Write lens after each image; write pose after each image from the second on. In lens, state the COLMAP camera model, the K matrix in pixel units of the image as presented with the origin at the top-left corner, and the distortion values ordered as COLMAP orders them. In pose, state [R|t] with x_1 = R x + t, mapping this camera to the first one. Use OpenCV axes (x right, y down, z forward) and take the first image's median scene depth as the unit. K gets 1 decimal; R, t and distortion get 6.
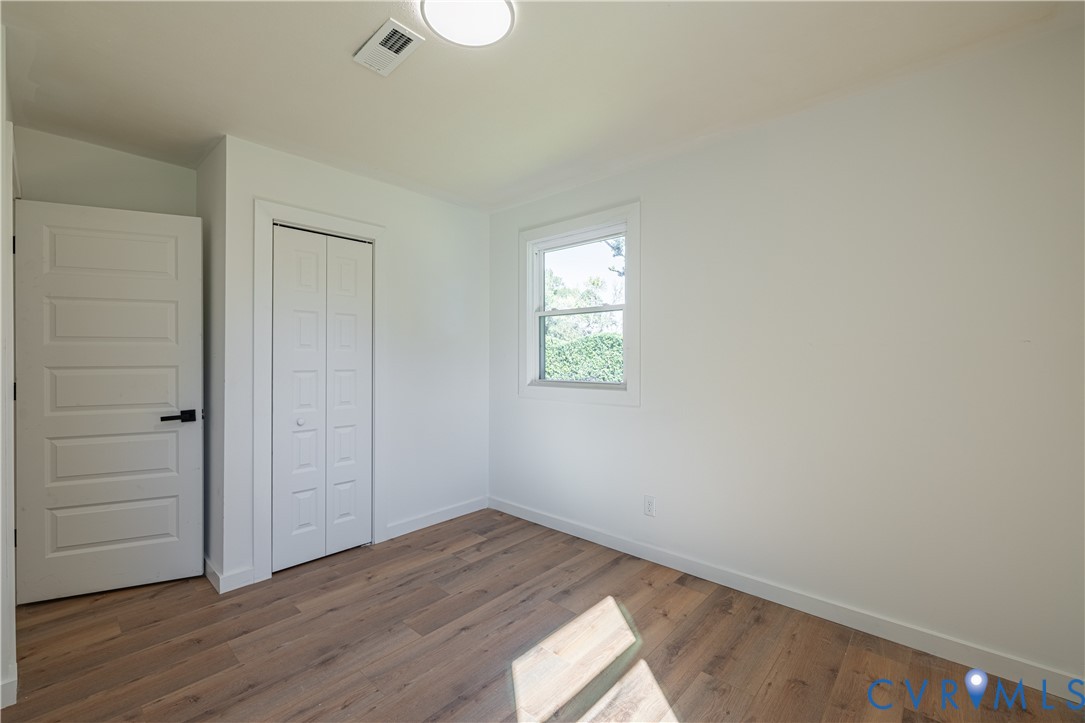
lens RADIAL K [[452.4, 0, 543.4], [0, 452.4, 361.0], [0, 0, 1]] dist [0.002525, -0.000489]
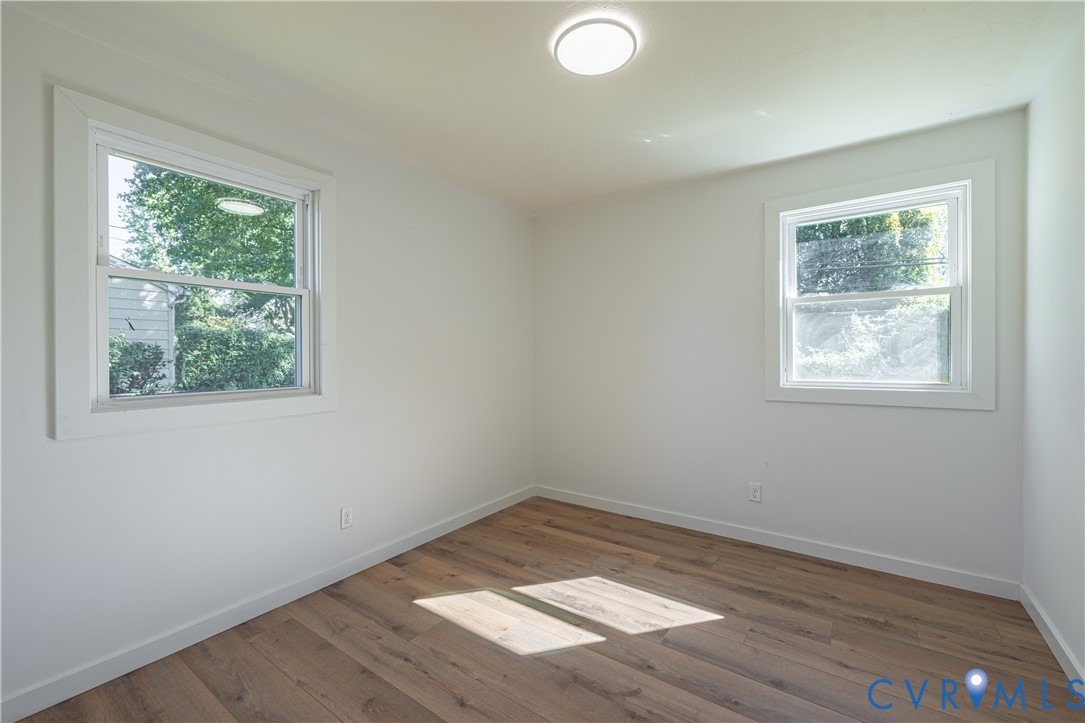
lens RADIAL K [[452.4, 0, 543.7], [0, 452.4, 356.4], [0, 0, 1]] dist [0.002525, -0.000489]
pose [[-0.114571, -0.004092, 0.993407, -0.864161], [0.013620, 0.999891, 0.005689, -0.003656], [-0.993322, 0.014182, -0.114502, 0.849928]]
